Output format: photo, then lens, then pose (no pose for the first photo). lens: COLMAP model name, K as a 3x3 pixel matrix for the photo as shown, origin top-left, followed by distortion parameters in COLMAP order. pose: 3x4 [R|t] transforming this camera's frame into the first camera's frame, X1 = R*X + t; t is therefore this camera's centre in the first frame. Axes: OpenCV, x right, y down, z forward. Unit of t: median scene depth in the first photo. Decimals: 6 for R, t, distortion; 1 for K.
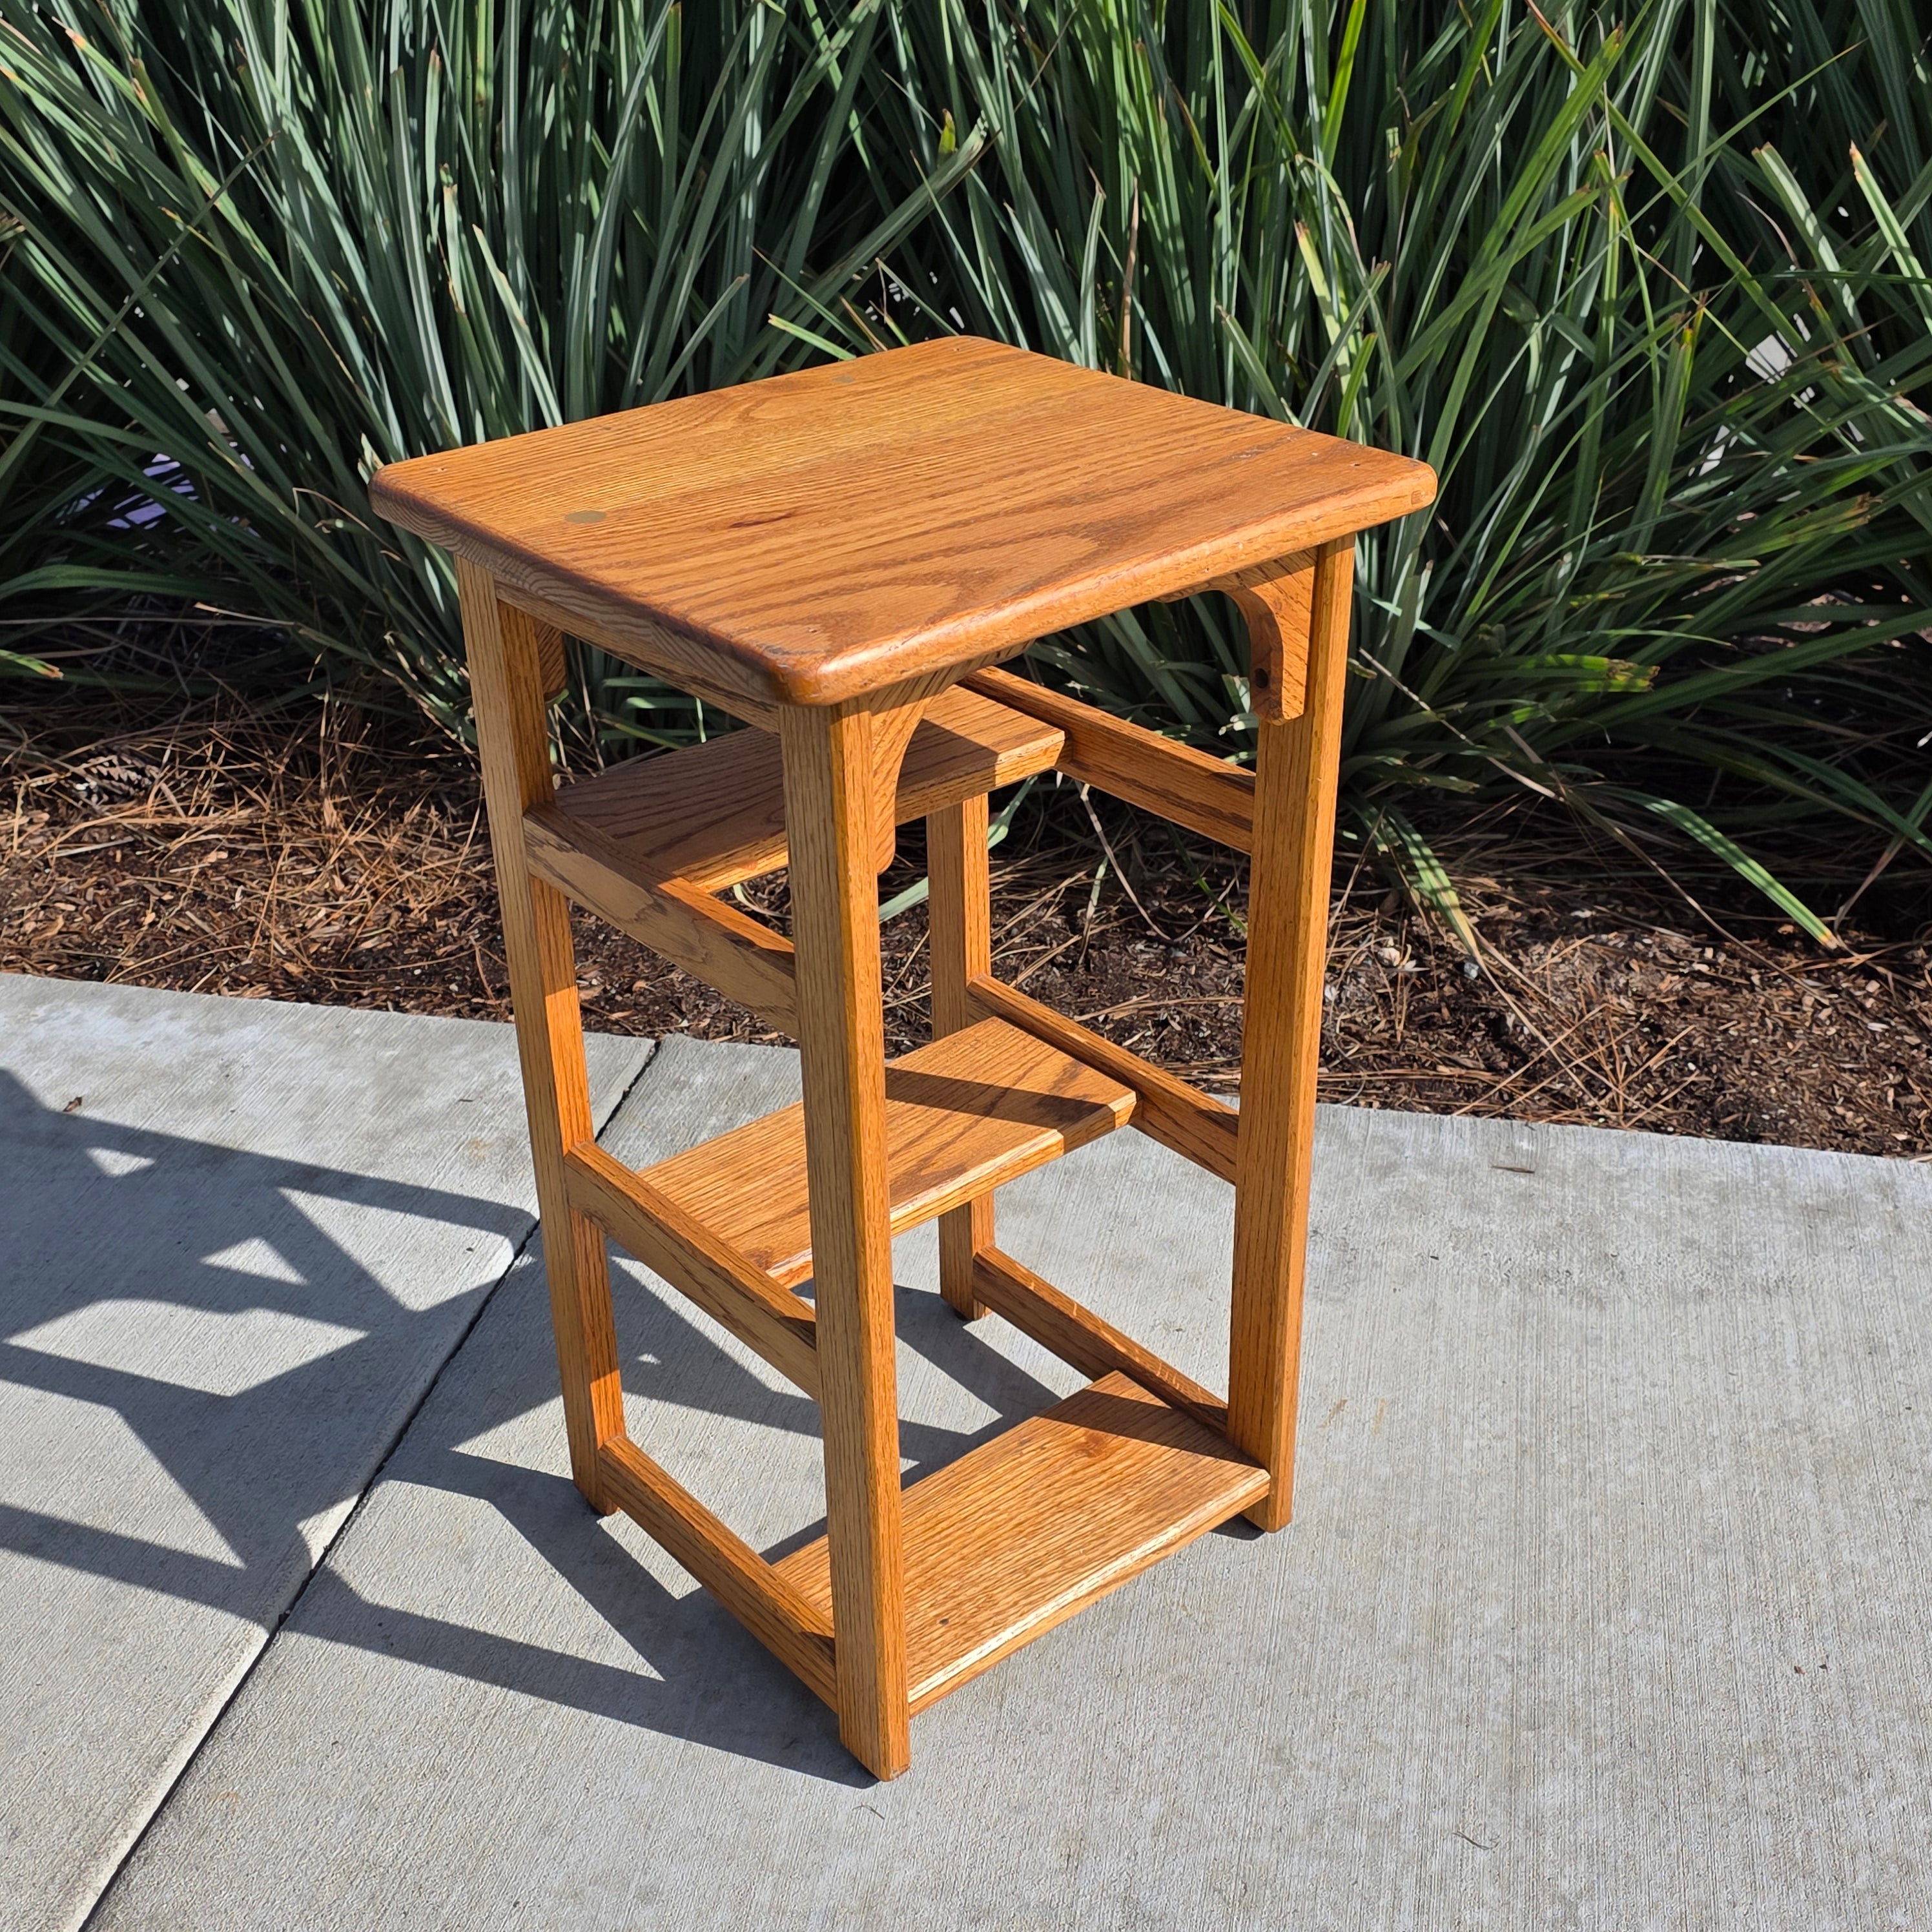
lens RADIAL K [[2420.2, 0, 941.8], [0, 2420.2, 1001.6], [0, 0, 1]] dist [0.186014, -0.511503]
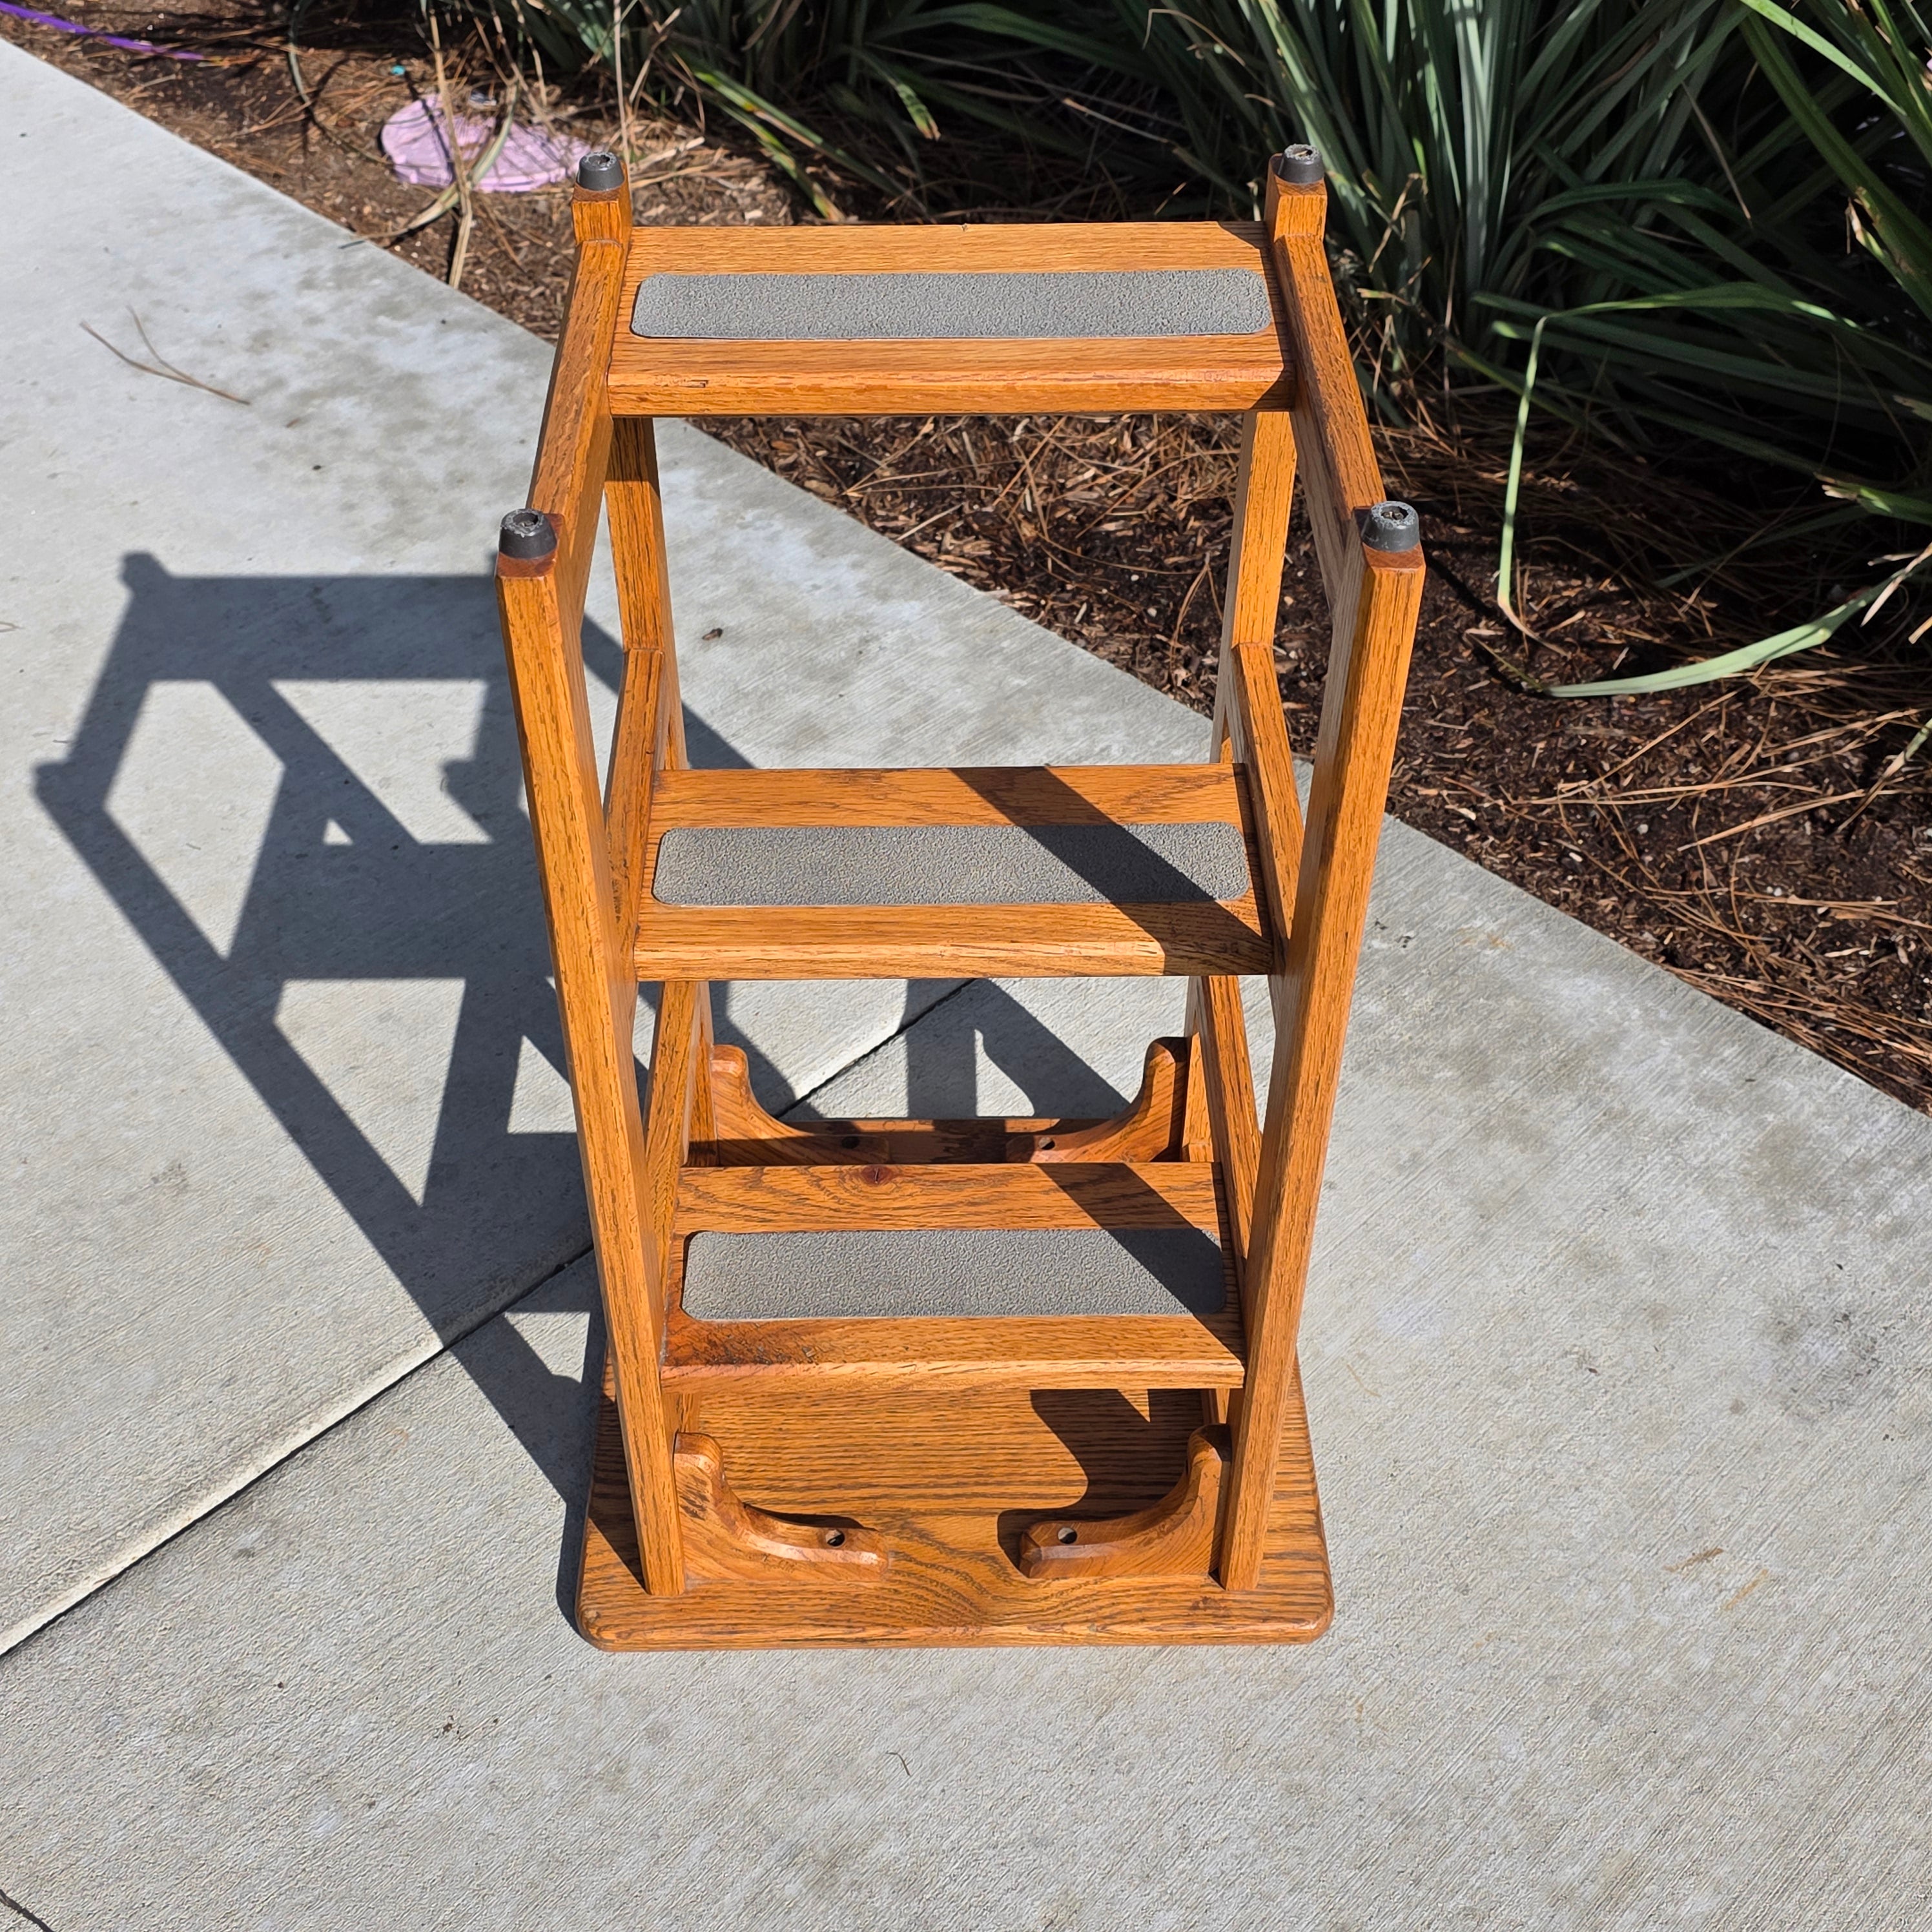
lens RADIAL K [[2420.2, 0, 941.8], [0, 2420.2, 1001.6], [0, 0, 1]] dist [0.186014, -0.511503]
pose [[0.844786, 0.381844, -0.374876, 0.136799], [-0.272605, 0.909947, 0.312543, -0.141518], [0.460460, -0.161839, 0.872803, 0.144179]]
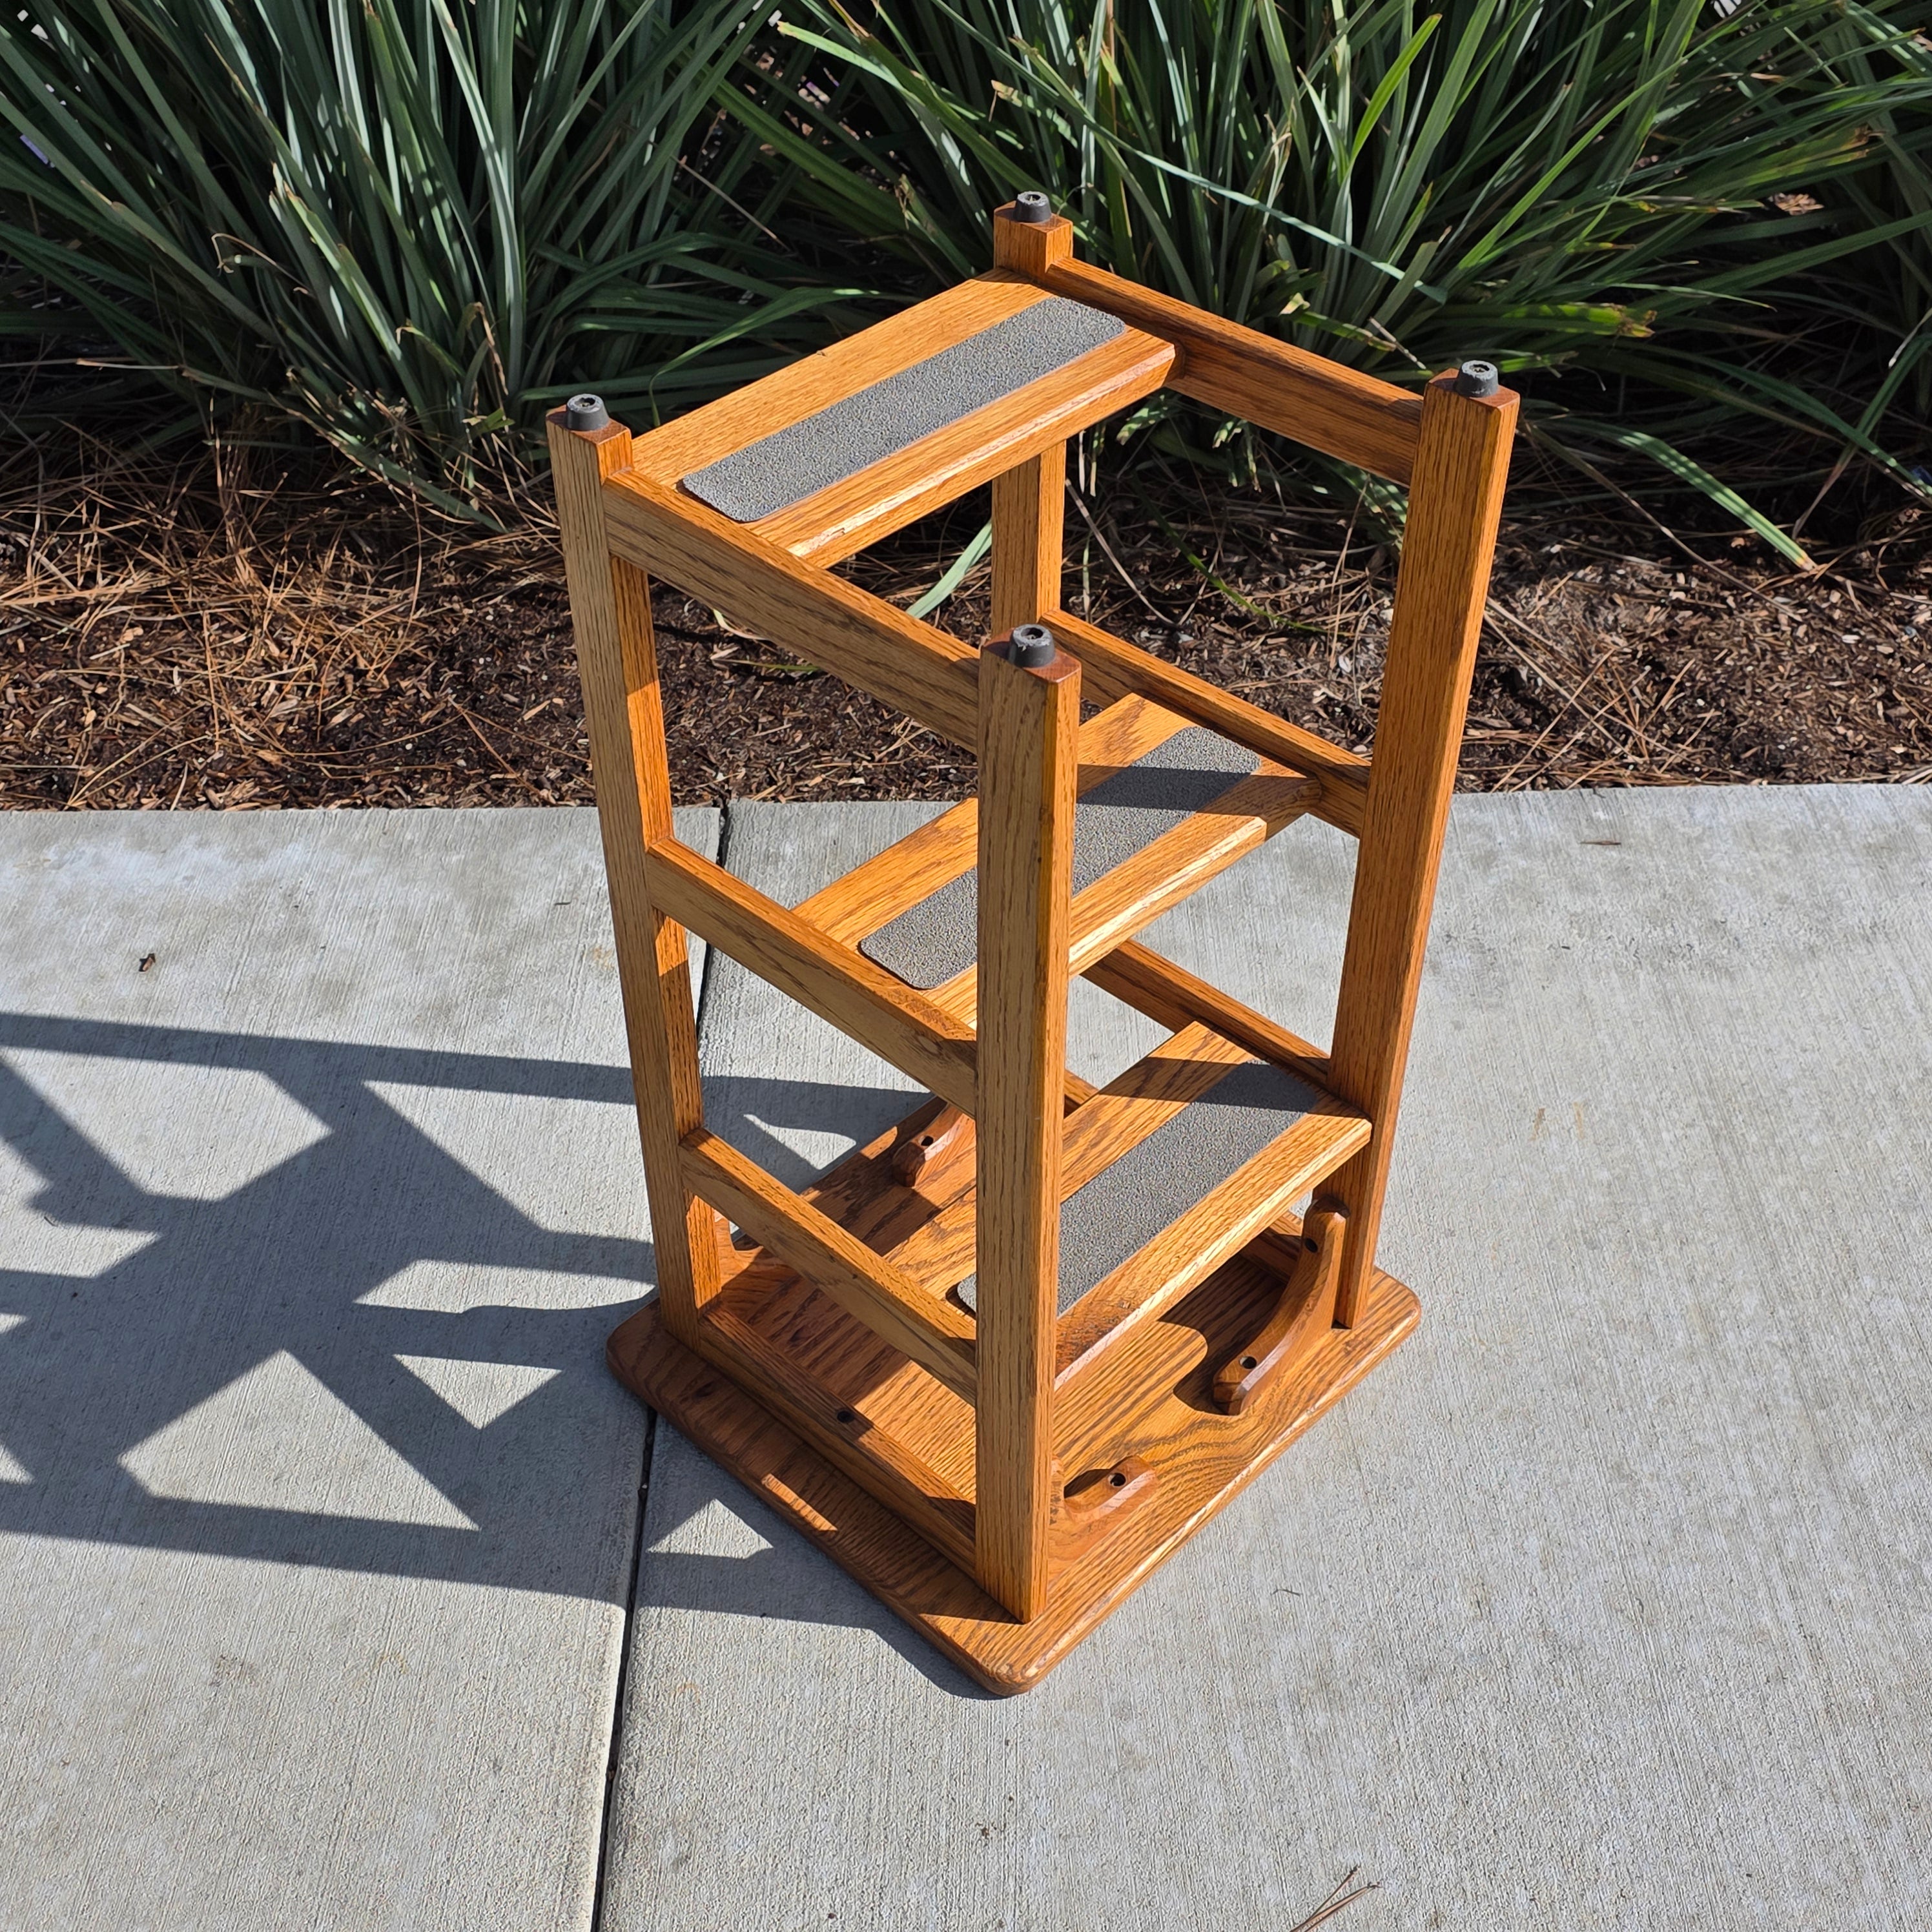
lens RADIAL K [[2421.2, 0, 966.3], [0, 2421.2, 1000.3], [0, 0, 1]] dist [0.120907, -0.230349]
pose [[0.974198, -0.143265, 0.174392, -0.193292], [0.104192, 0.970914, 0.215569, -0.103434], [-0.200203, -0.191836, 0.960790, 0.028056]]
